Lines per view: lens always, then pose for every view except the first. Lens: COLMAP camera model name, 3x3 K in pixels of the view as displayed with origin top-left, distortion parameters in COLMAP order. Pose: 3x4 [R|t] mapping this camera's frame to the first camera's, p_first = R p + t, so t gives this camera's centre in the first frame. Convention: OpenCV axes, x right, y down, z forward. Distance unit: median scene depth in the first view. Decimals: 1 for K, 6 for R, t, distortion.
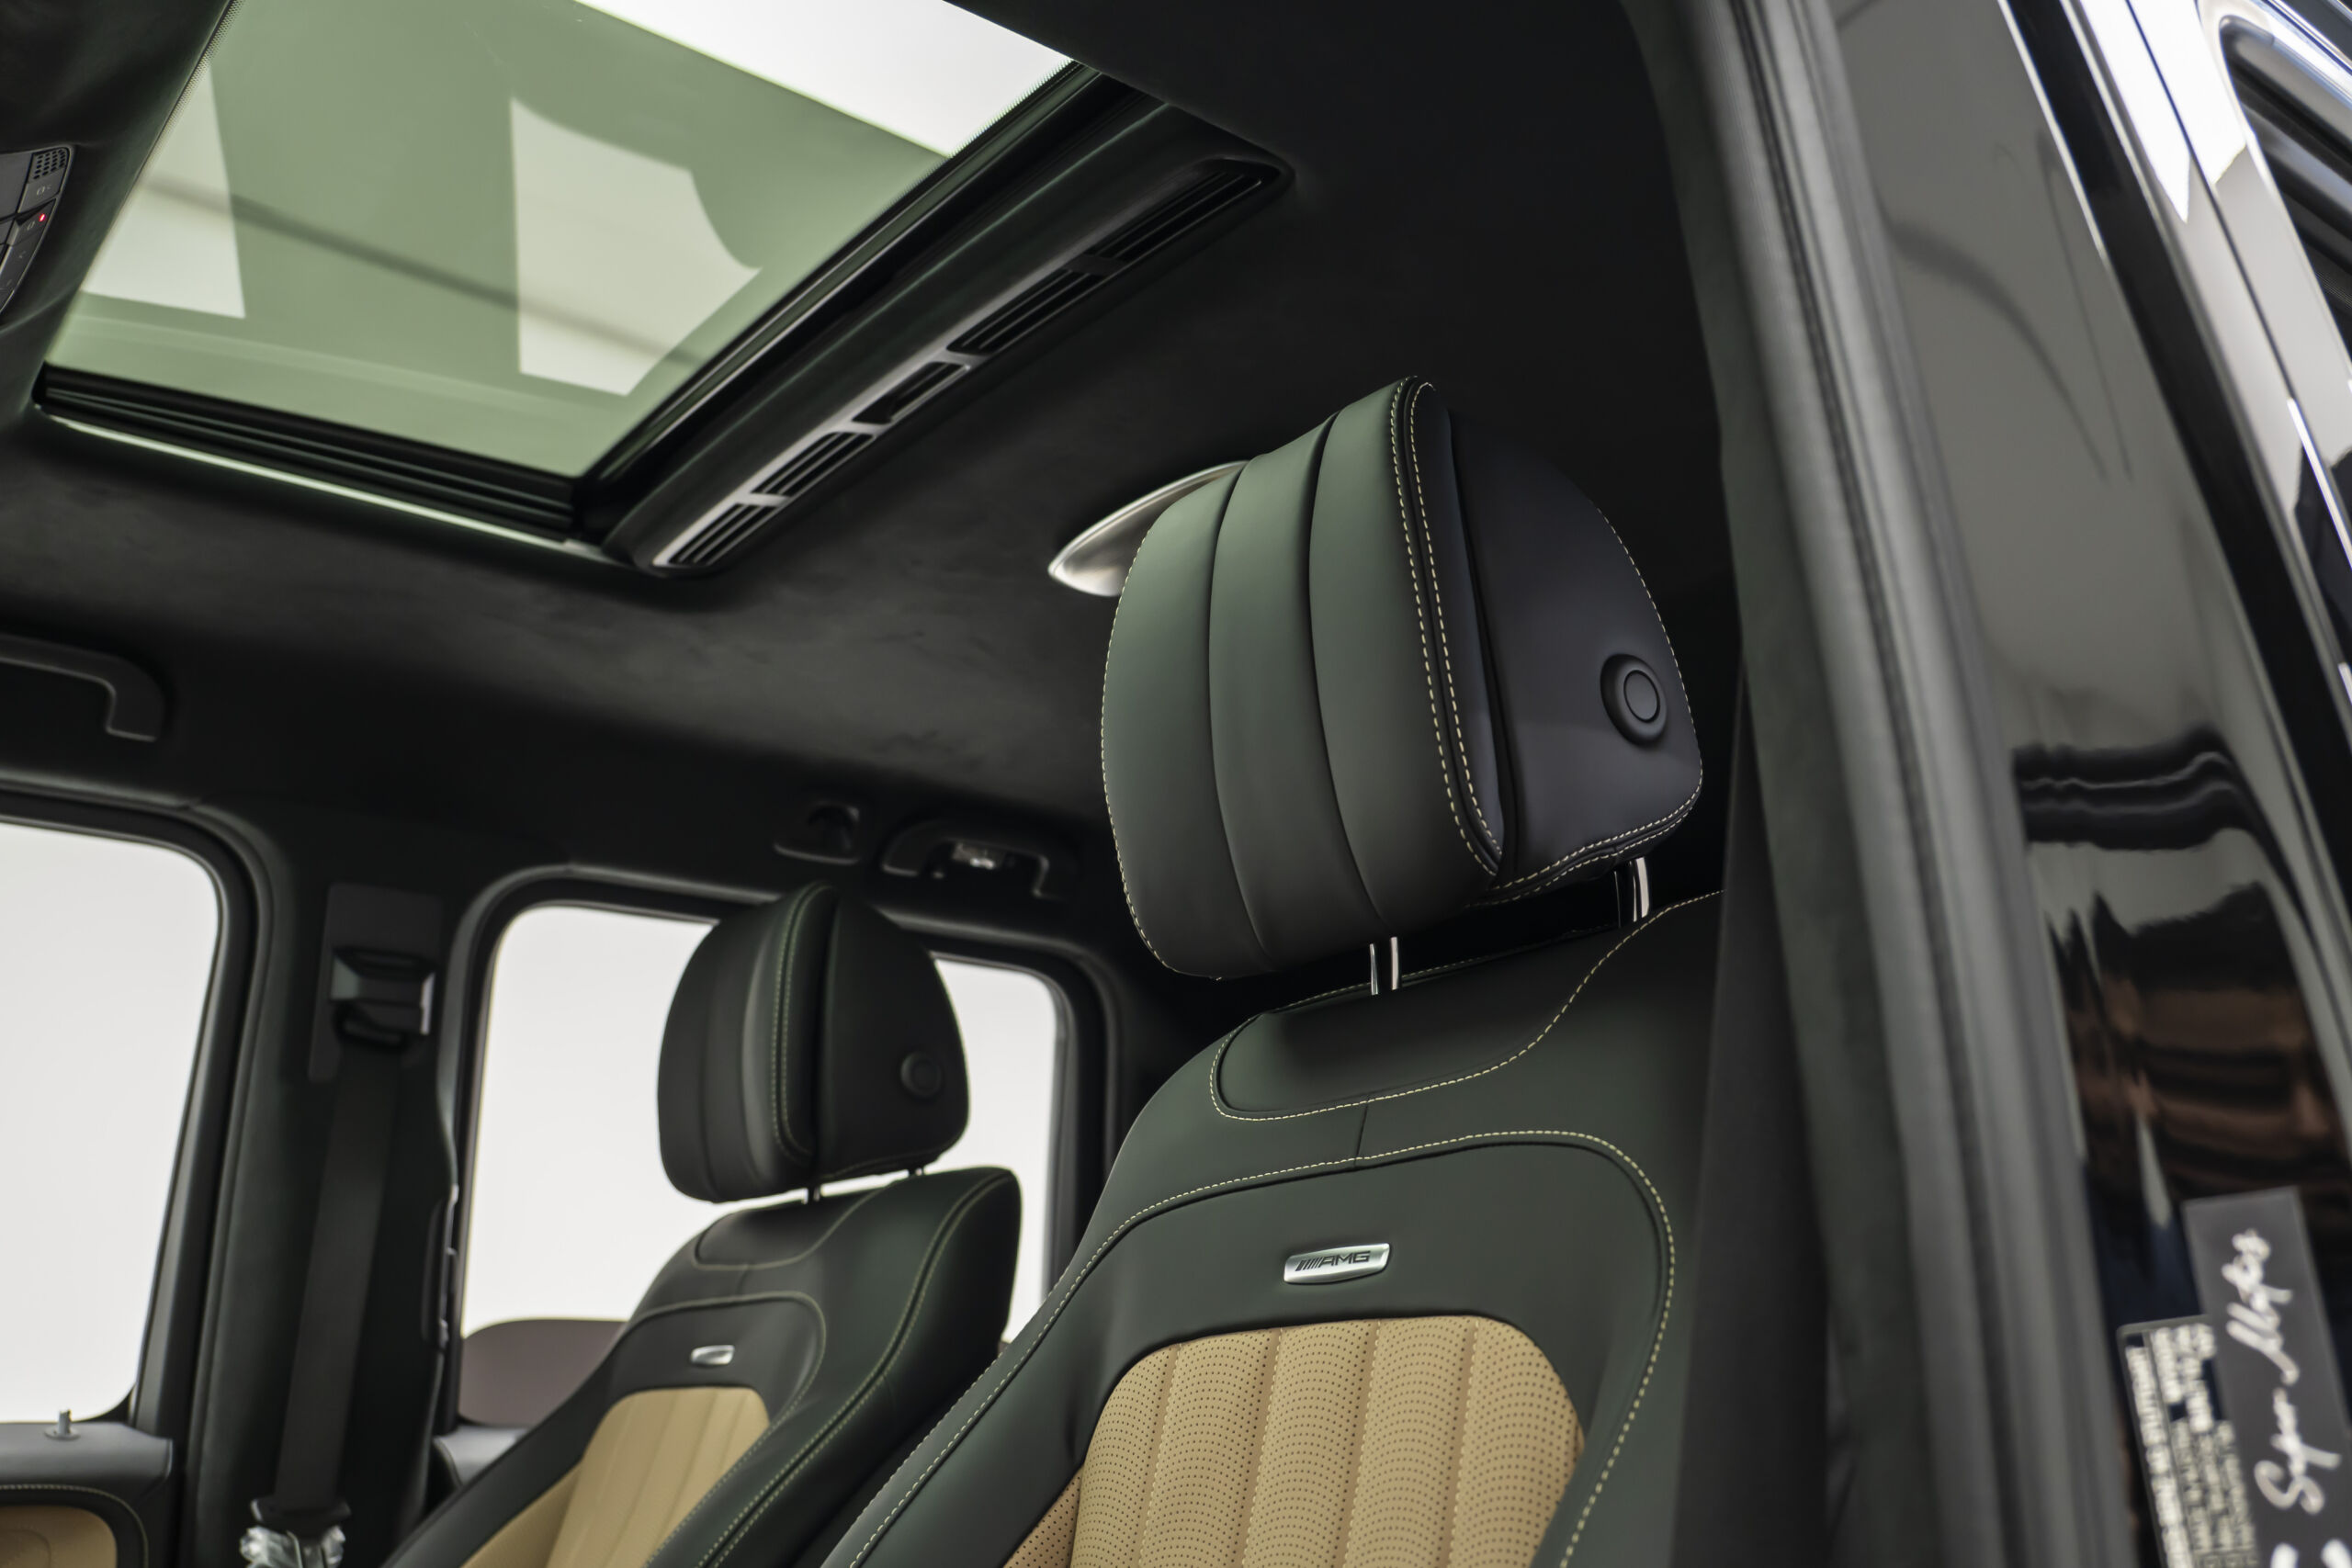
lens RADIAL K [[2161.0, 0, 1176.0], [0, 2161.0, 784.0], [0, 0, 1]] dist [-0.166885, 0.147197]
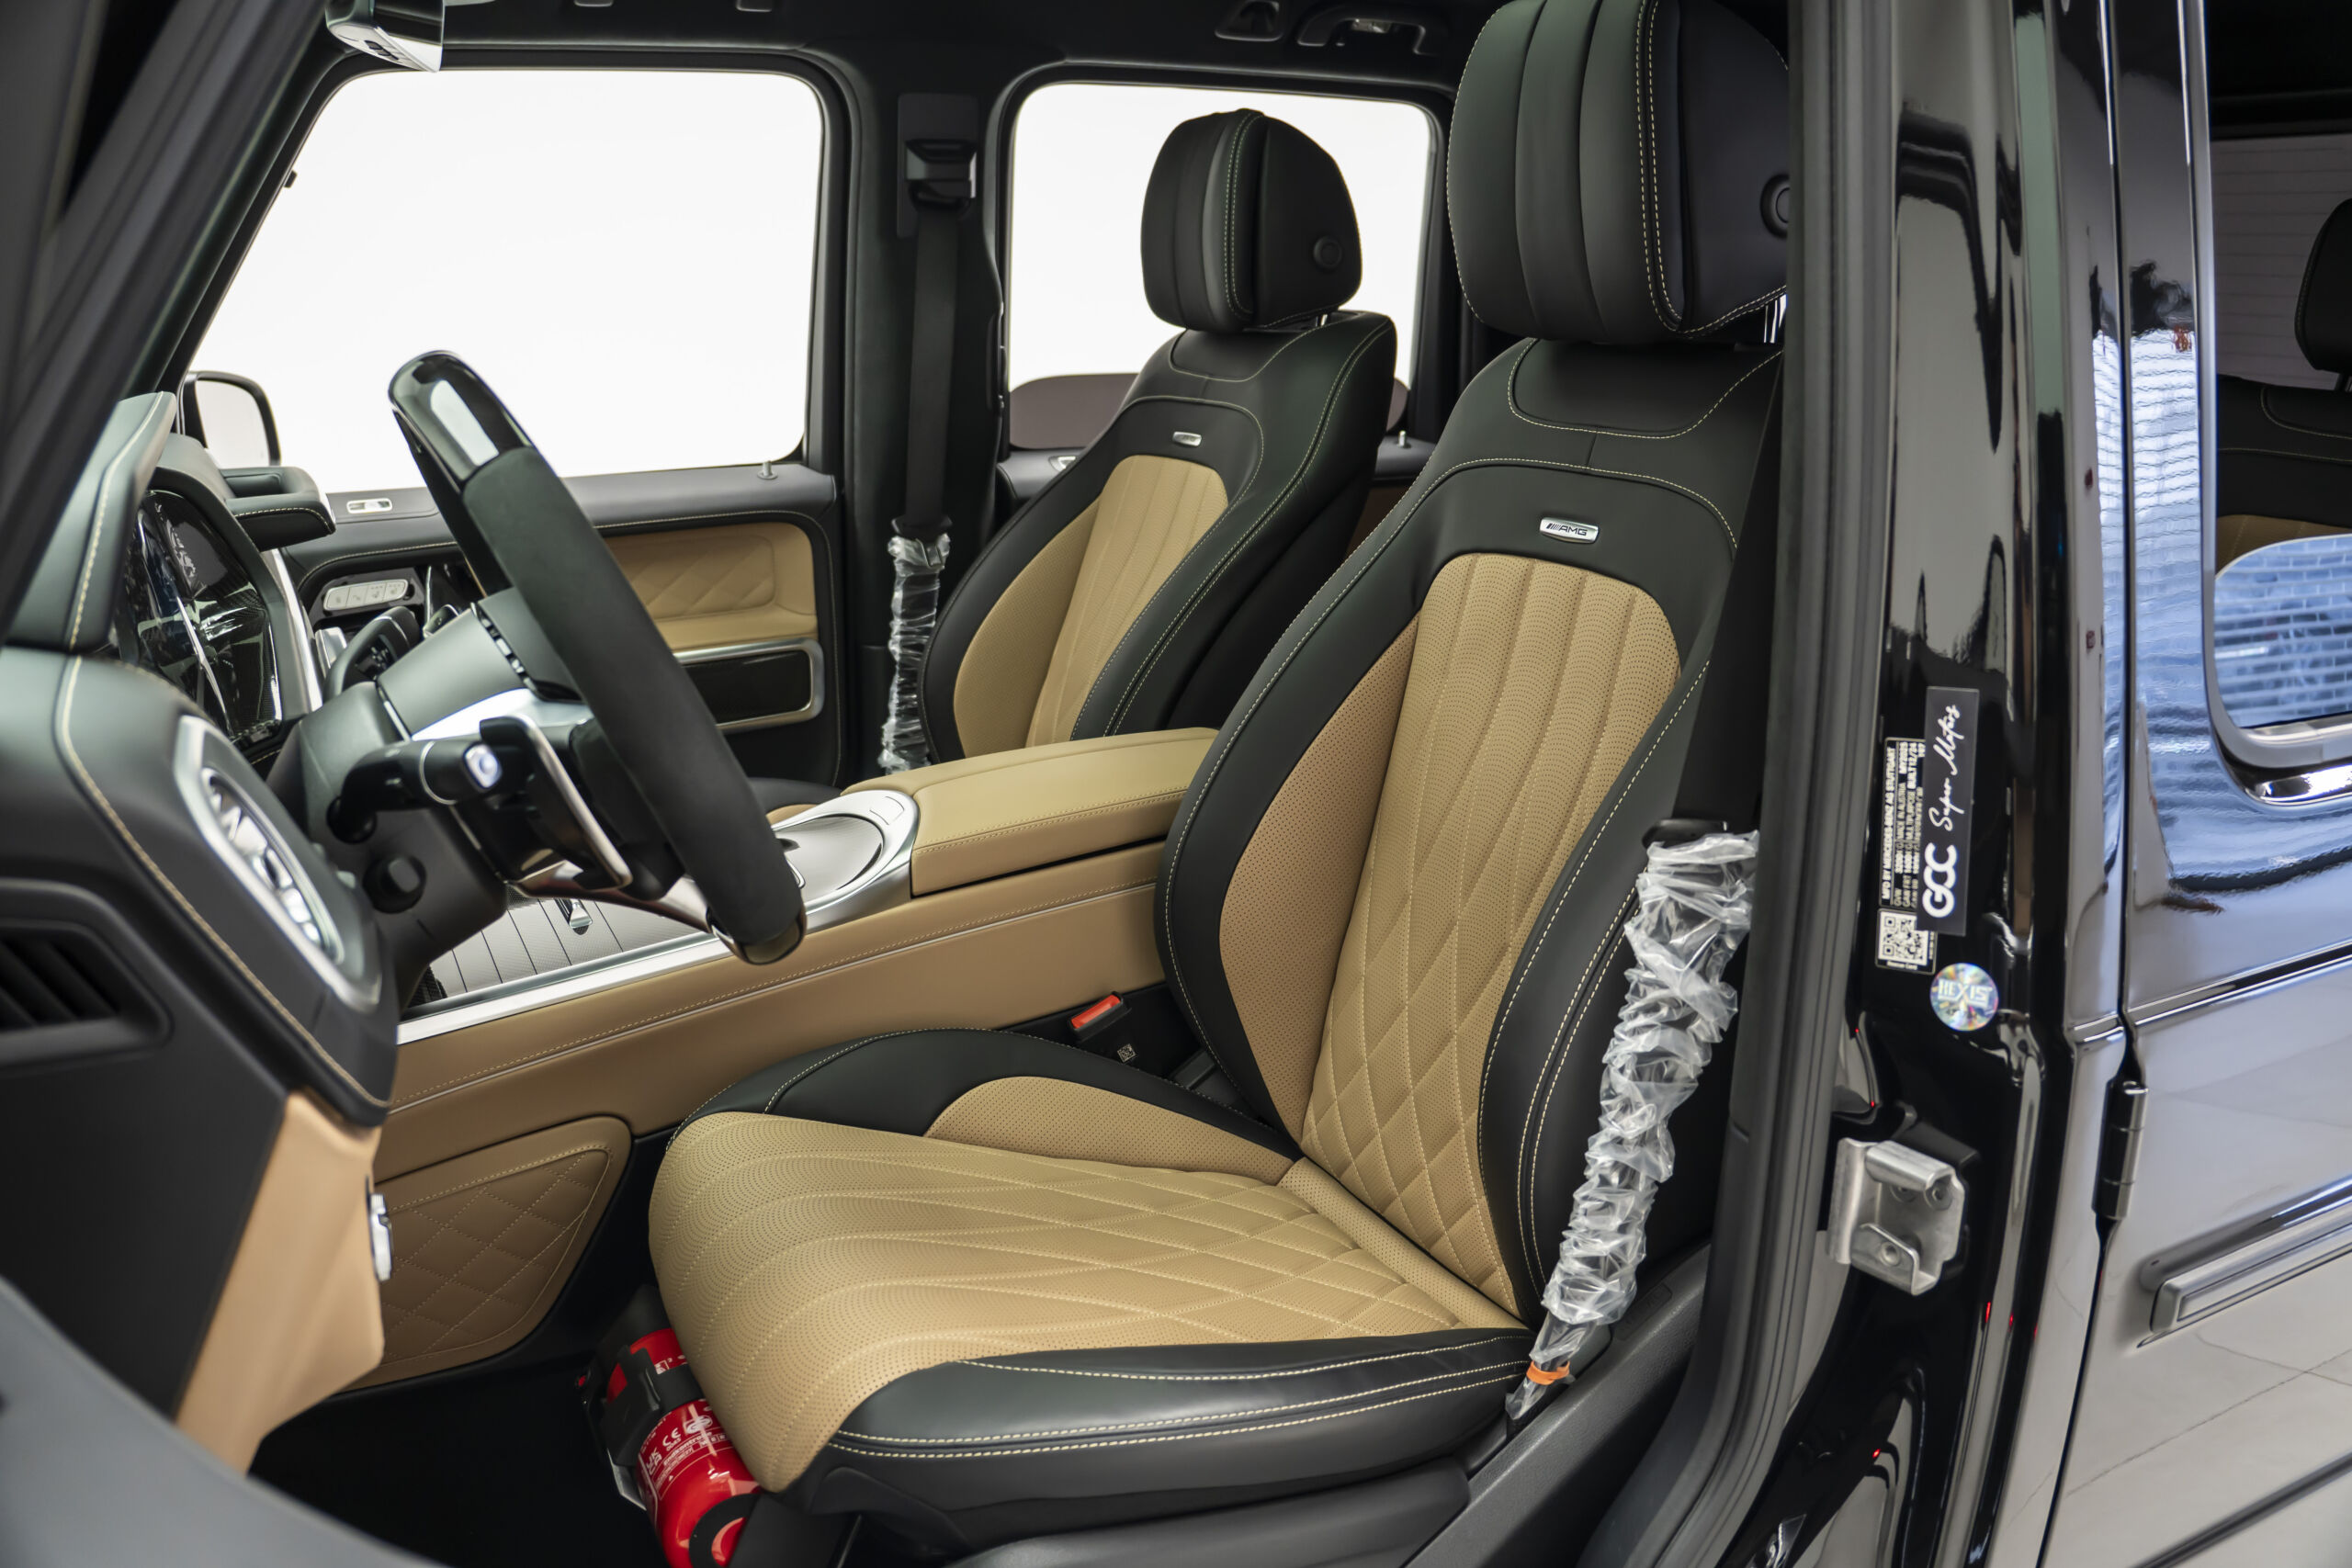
lens RADIAL K [[1900.5, 0, 1176.0], [0, 1900.5, 784.0], [0, 0, 1]] dist [-0.209980, 0.121855]
pose [[0.981981, 0.070497, -0.175338, 0.026510], [0.034854, 0.844337, 0.534678, -0.254490], [0.185738, -0.531155, 0.826666, -0.248628]]
